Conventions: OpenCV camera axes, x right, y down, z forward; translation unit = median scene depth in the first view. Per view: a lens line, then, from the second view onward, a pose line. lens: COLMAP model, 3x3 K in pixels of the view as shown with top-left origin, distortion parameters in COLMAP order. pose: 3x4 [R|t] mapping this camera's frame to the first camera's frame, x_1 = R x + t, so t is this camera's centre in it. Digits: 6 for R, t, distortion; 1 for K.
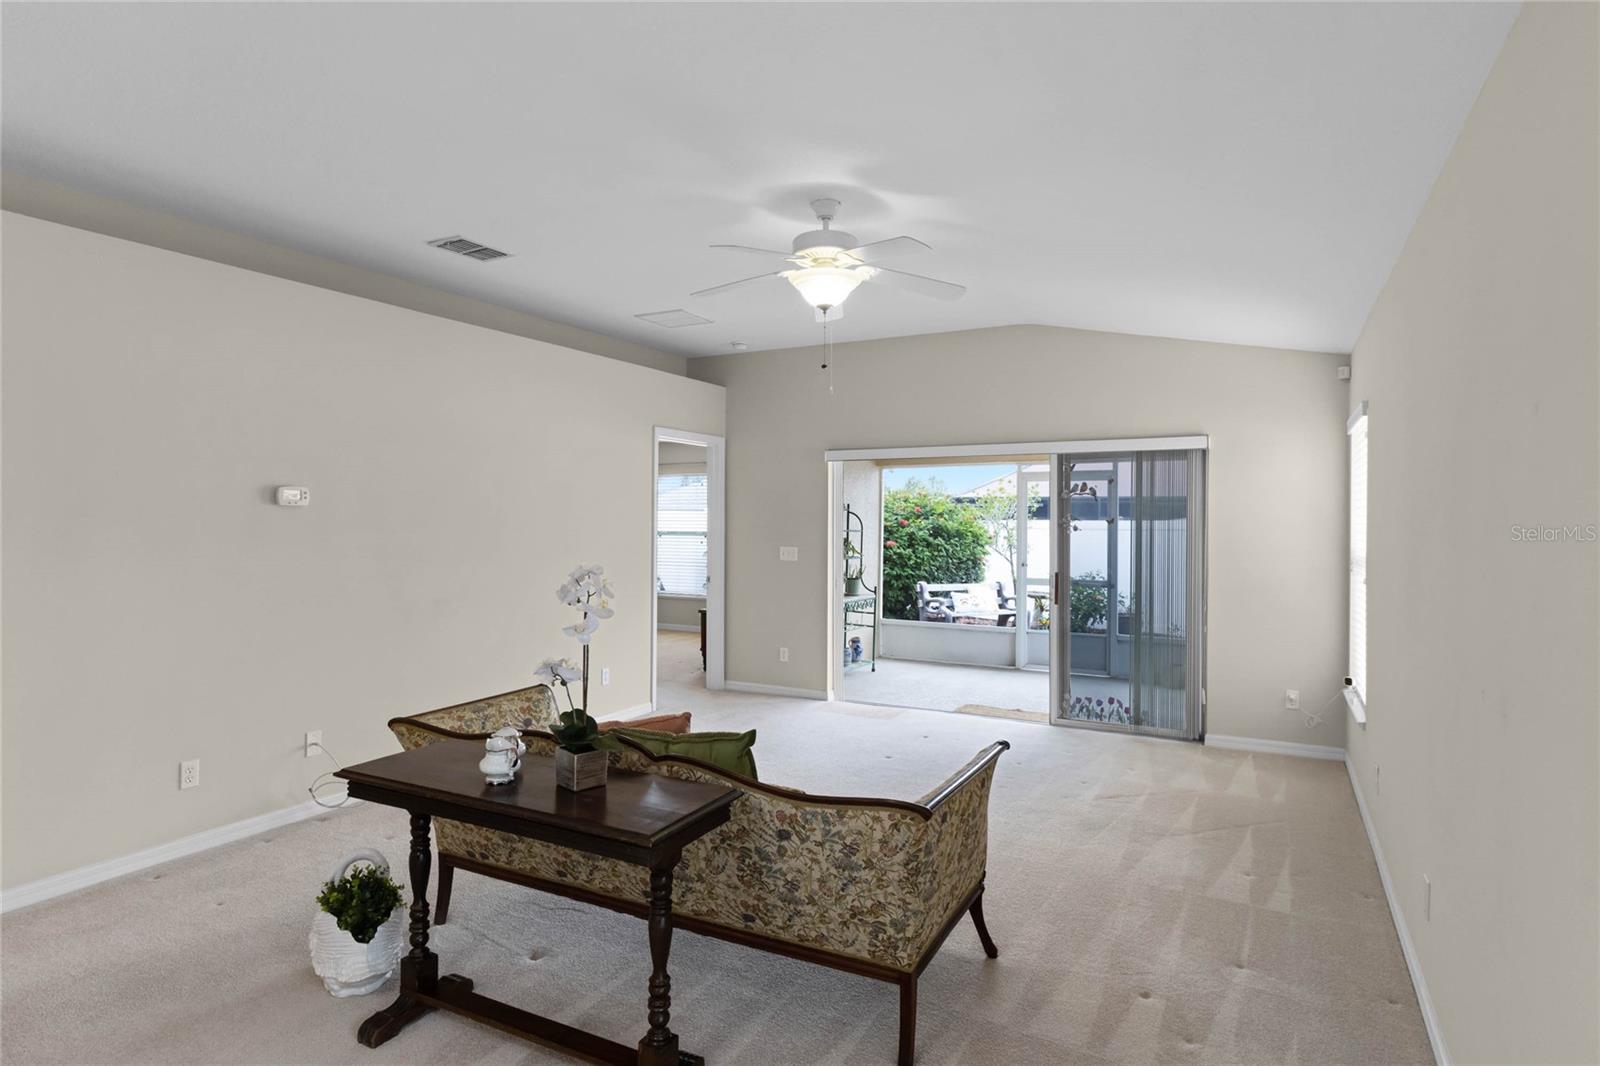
lens RADIAL K [[877.5, 0, 812.6], [0, 877.5, 515.9], [0, 0, 1]] dist [0.010243, -0.004323]
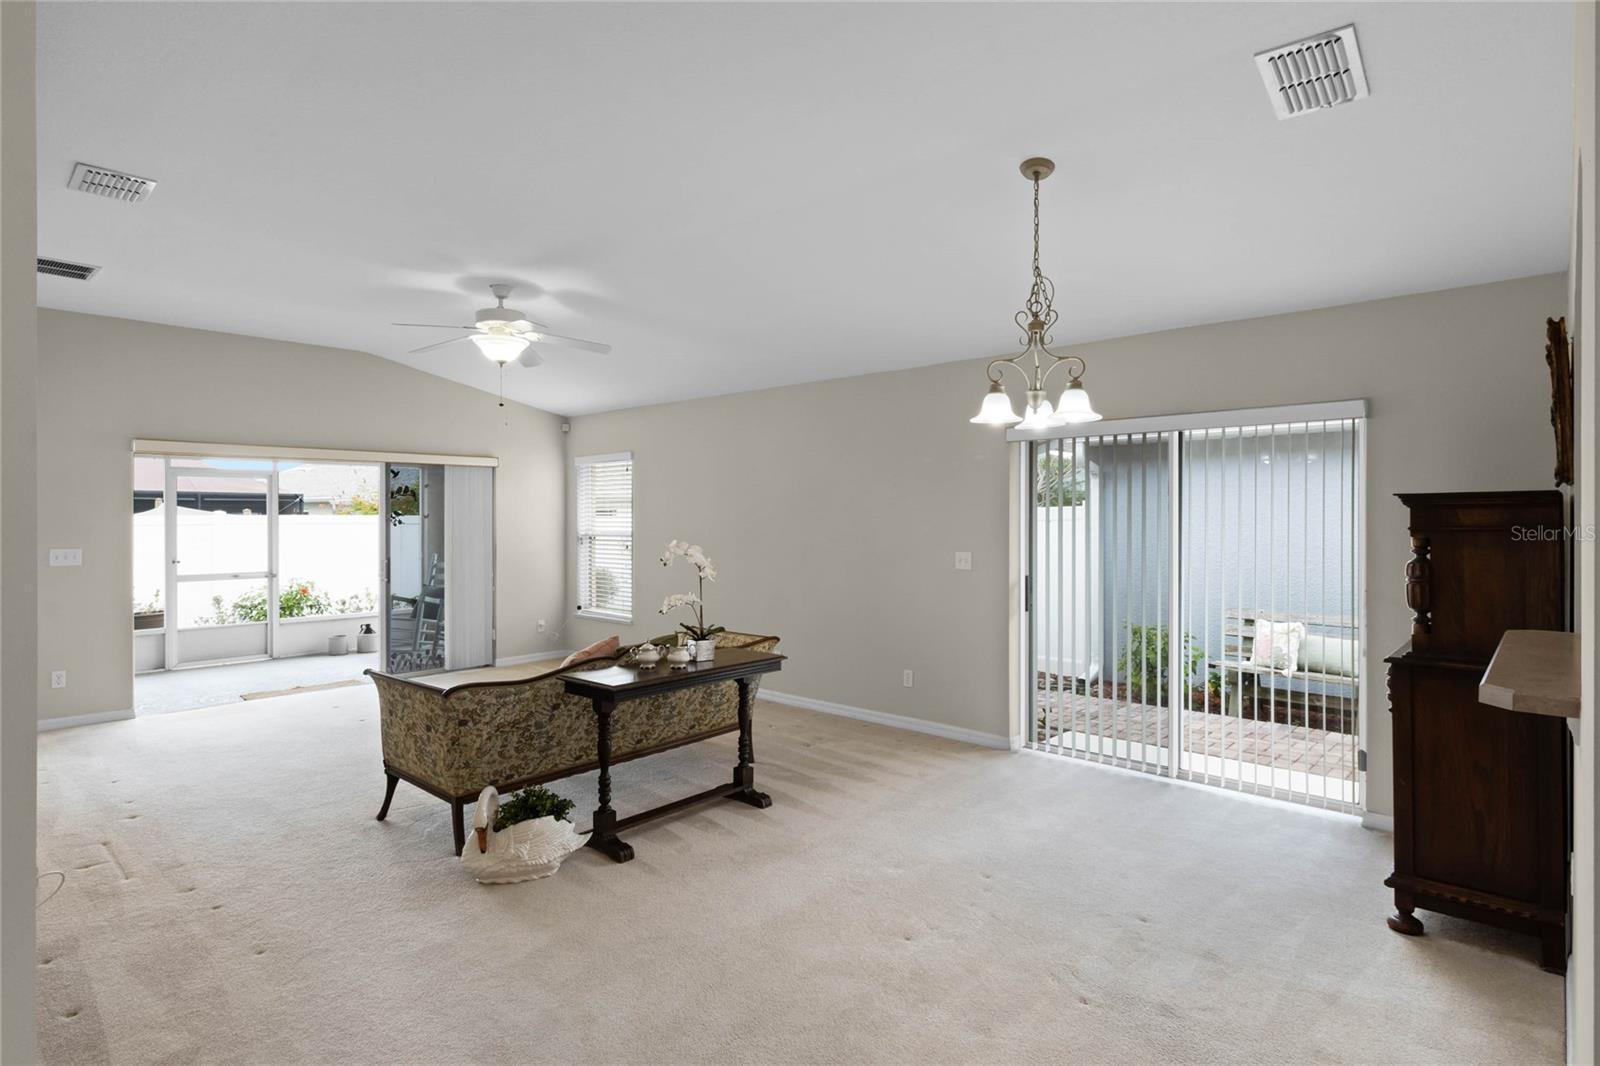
lens RADIAL K [[835.8, 0, 804.4], [0, 835.8, 522.6], [0, 0, 1]] dist [0.003557, 0.001323]
pose [[0.257475, -0.016805, 0.966139, -0.635503], [0.000958, 0.999853, 0.017136, -0.004600], [-0.966285, -0.003486, 0.257453, 0.111298]]
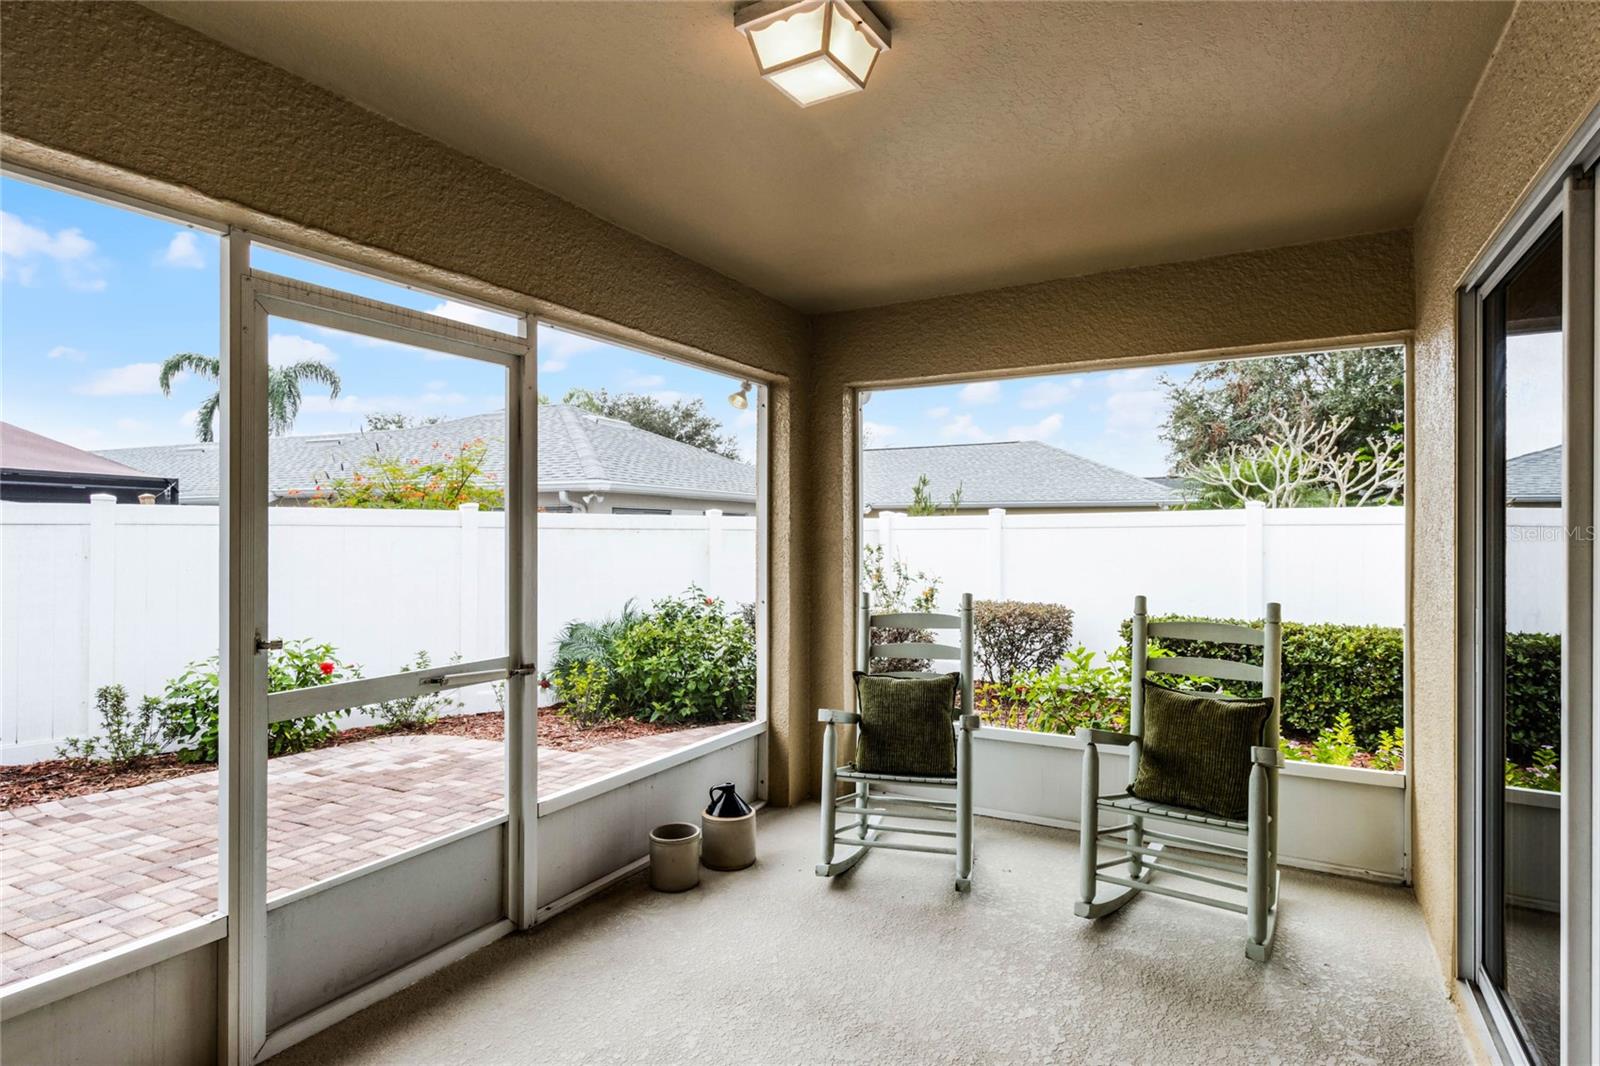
lens RADIAL K [[835.8, 0, 805.5], [0, 835.8, 525.1], [0, 0, 1]] dist [0.003557, 0.001323]
pose [[0.036261, 0.003051, 0.999338, 0.010089], [-0.007679, 0.999967, -0.002774, 0.028671], [-0.999313, -0.007573, 0.036284, 1.107967]]
